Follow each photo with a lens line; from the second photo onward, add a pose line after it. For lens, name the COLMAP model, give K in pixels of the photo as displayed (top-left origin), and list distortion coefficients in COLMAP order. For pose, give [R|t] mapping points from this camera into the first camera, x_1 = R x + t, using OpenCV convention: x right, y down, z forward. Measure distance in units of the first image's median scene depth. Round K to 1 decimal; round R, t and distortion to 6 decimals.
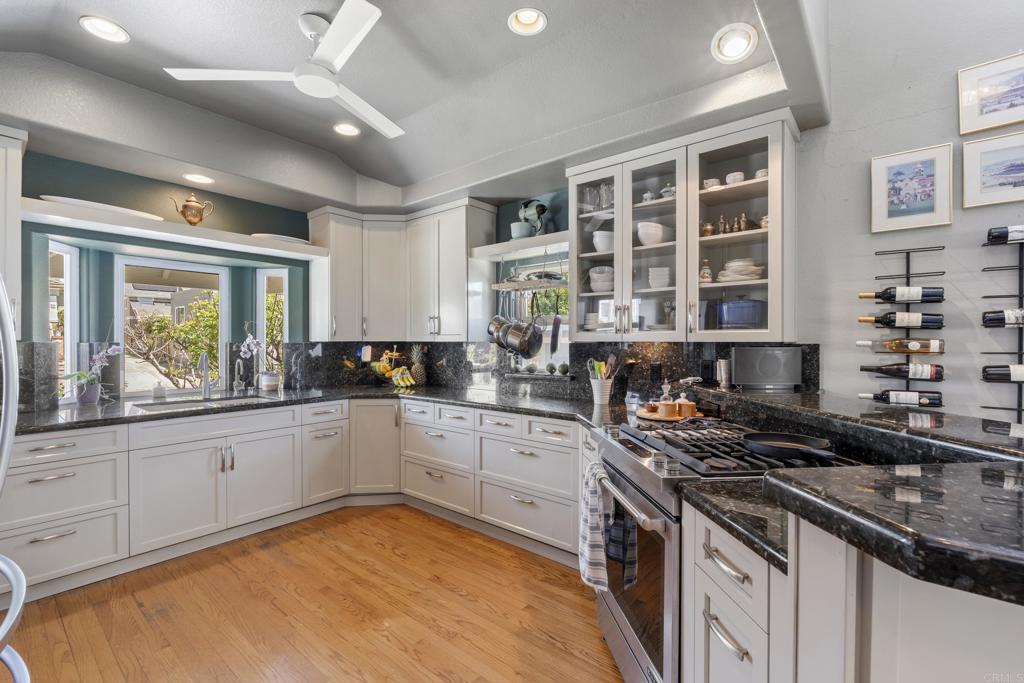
lens RADIAL K [[451.5, 0, 512.0], [0, 451.5, 341.5], [0, 0, 1]] dist [-0.001701, -0.000291]
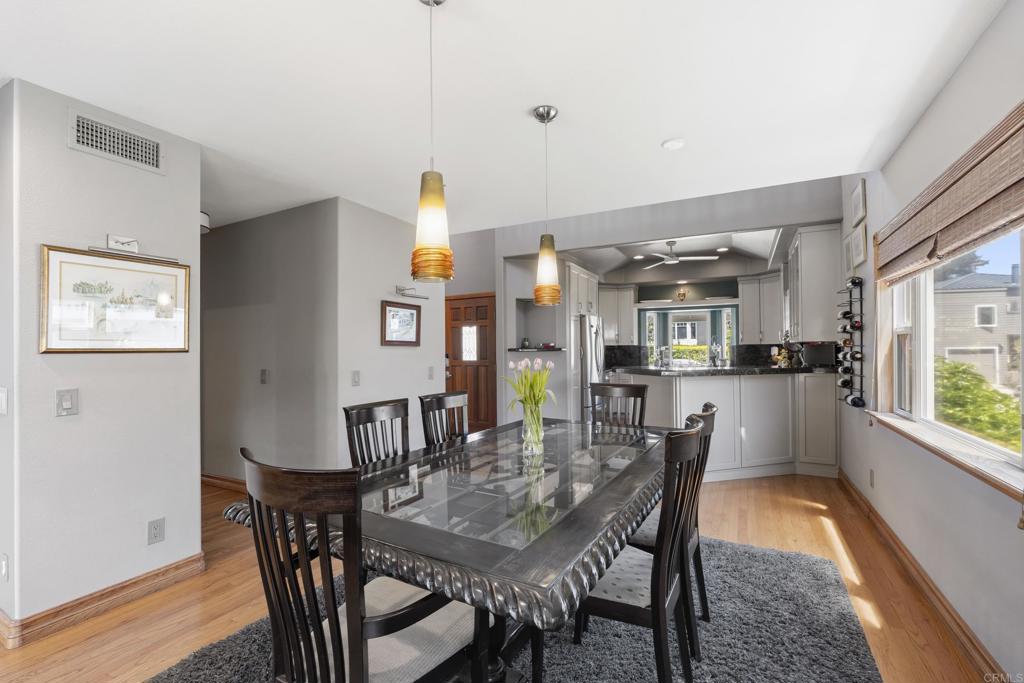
lens RADIAL K [[447.5, 0, 510.0], [0, 447.5, 347.4], [0, 0, 1]] dist [-0.000280, -0.000019]
pose [[0.198953, -0.006358, -0.979988, 1.359748], [0.006875, 0.999963, -0.005092, 0.016764], [0.979985, -0.005724, 0.198990, -0.405625]]
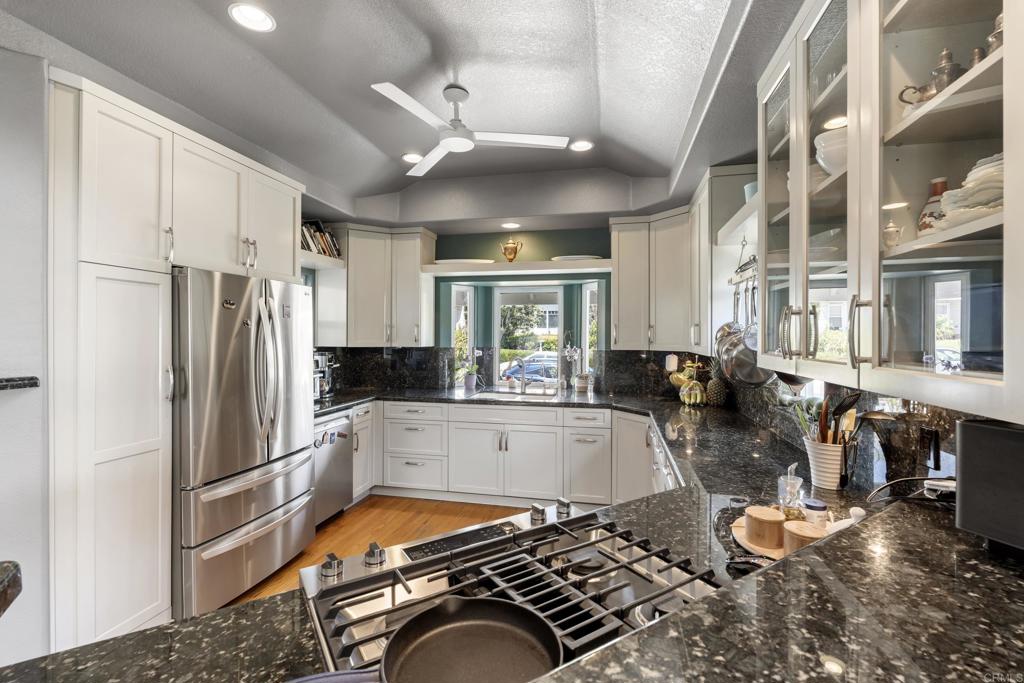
lens RADIAL K [[448.2, 0, 512.7], [0, 448.2, 334.4], [0, 0, 1]] dist [-0.001392, -0.000339]
pose [[0.448668, 0.000445, -0.893698, 0.404332], [-0.005332, 0.999983, -0.002179, -0.032552], [0.893682, 0.005743, 0.448663, 0.346844]]
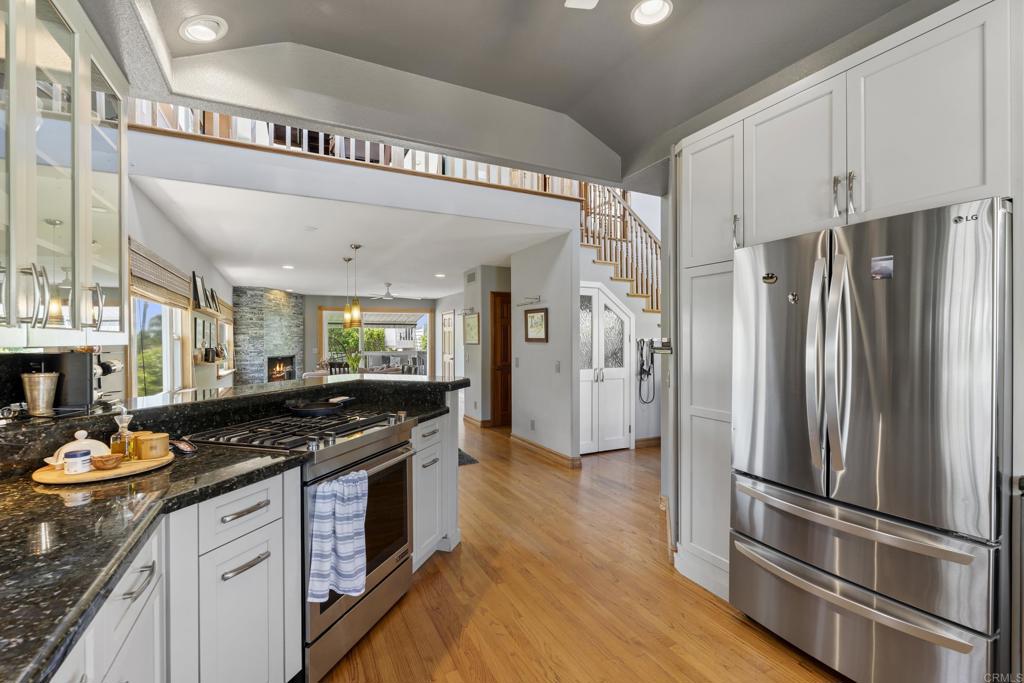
lens RADIAL K [[451.5, 0, 512.0], [0, 451.5, 341.5], [0, 0, 1]] dist [-0.001701, -0.000291]
pose [[-0.911267, 0.002626, 0.411807, -0.290797], [0.005863, 0.999961, 0.006597, -0.006283], [-0.411774, 0.008426, -0.911247, 0.888387]]
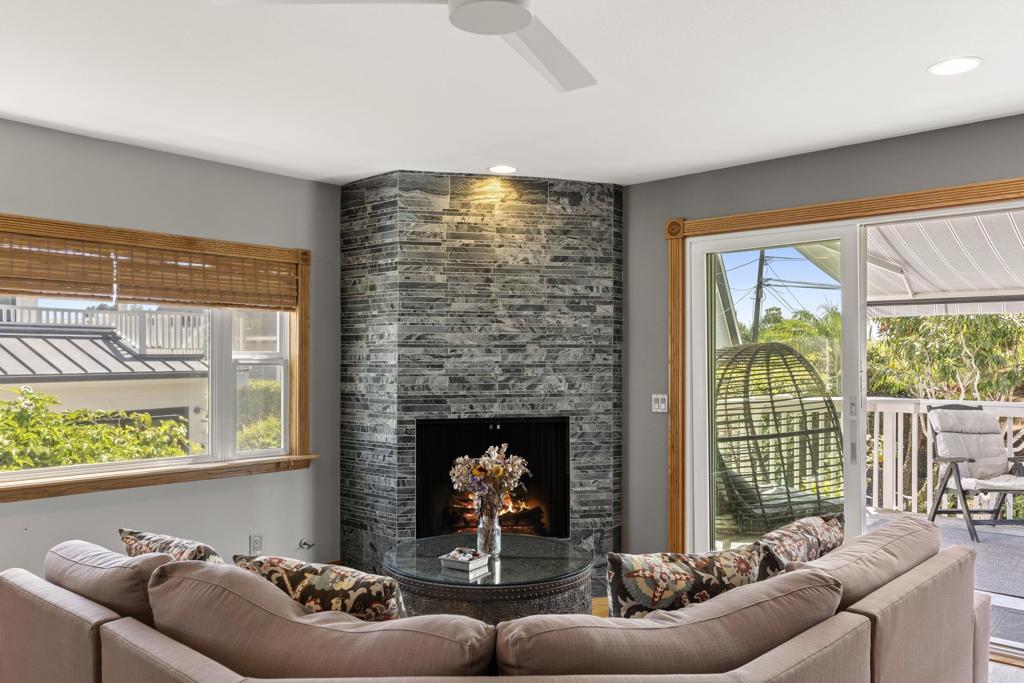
lens RADIAL K [[779.8, 0, 510.9], [0, 779.8, 366.5], [0, 0, 1]] dist [0.002476, 0.000431]
pose [[0.036048, -0.012980, 0.999266, 0.805529], [0.004102, 0.999909, 0.012840, -0.010889], [-0.999342, 0.003637, 0.036098, -1.063408]]
